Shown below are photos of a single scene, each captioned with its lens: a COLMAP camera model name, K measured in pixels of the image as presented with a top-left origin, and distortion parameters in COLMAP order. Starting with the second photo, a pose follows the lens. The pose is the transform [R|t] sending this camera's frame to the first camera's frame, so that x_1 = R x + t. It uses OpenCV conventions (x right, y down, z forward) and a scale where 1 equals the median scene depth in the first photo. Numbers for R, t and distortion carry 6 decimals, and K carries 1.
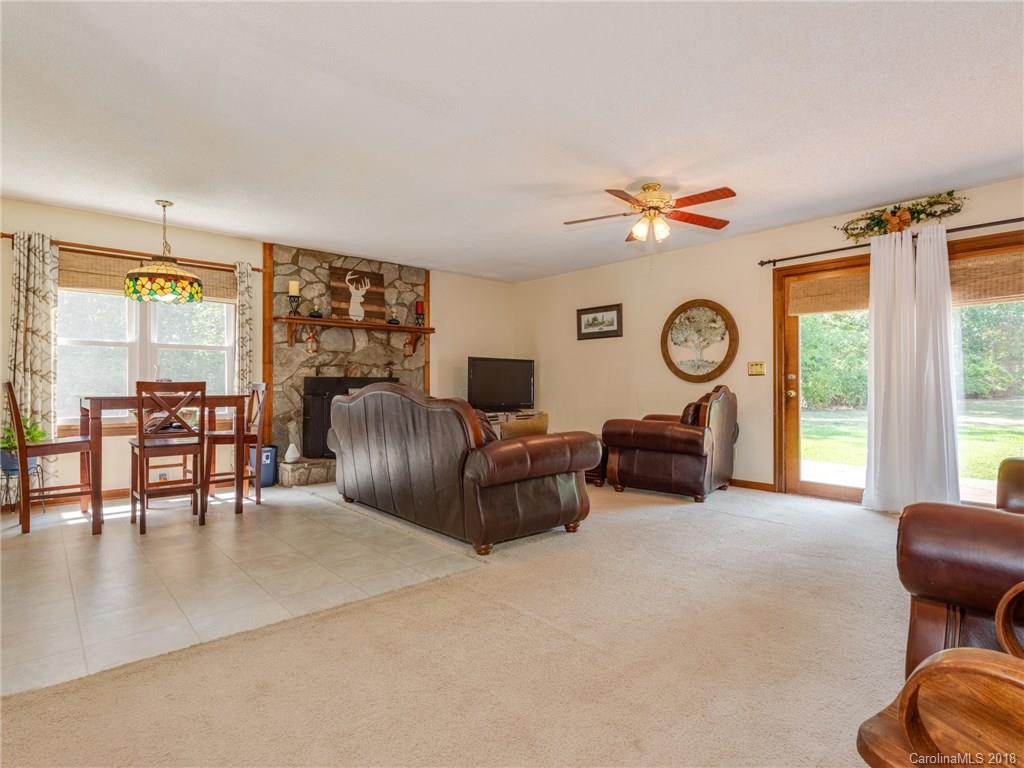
lens RADIAL K [[572.5, 0, 501.4], [0, 572.5, 376.7], [0, 0, 1]] dist [-0.016111, 0.001646]
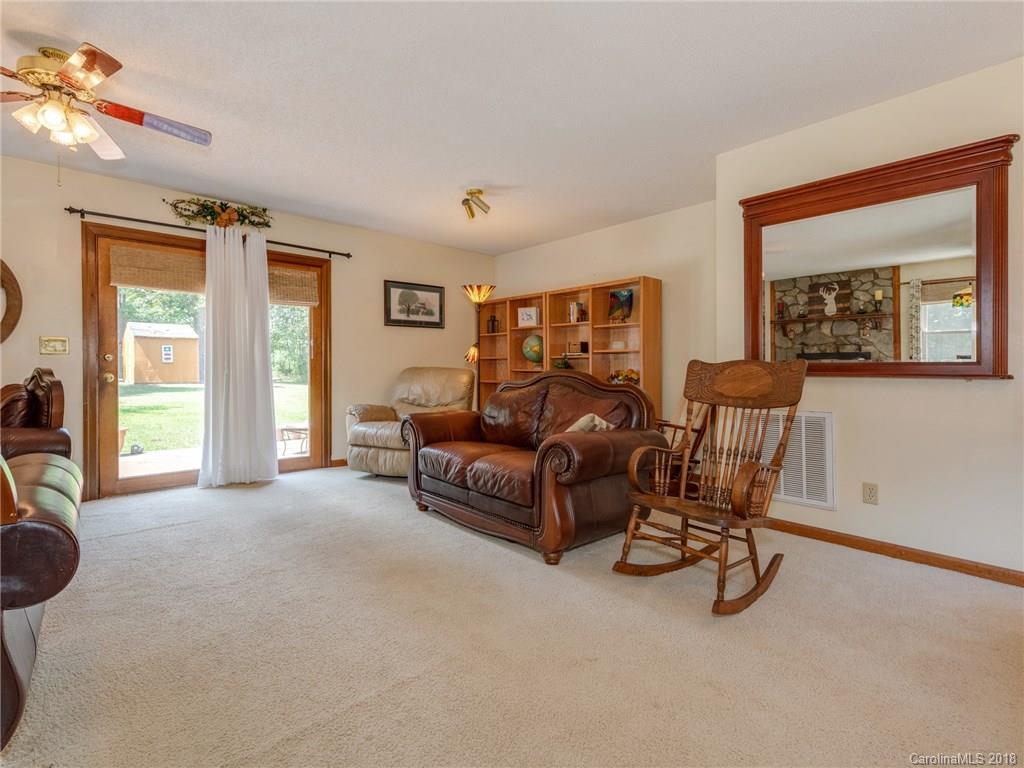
lens RADIAL K [[533.0, 0, 517.8], [0, 533.0, 366.8], [0, 0, 1]] dist [0.006565, 0.000628]
pose [[-0.117691, -0.005007, 0.993038, -0.513021], [-0.019759, 0.999801, 0.002699, -0.000940], [-0.992854, -0.019304, -0.117767, 0.733481]]
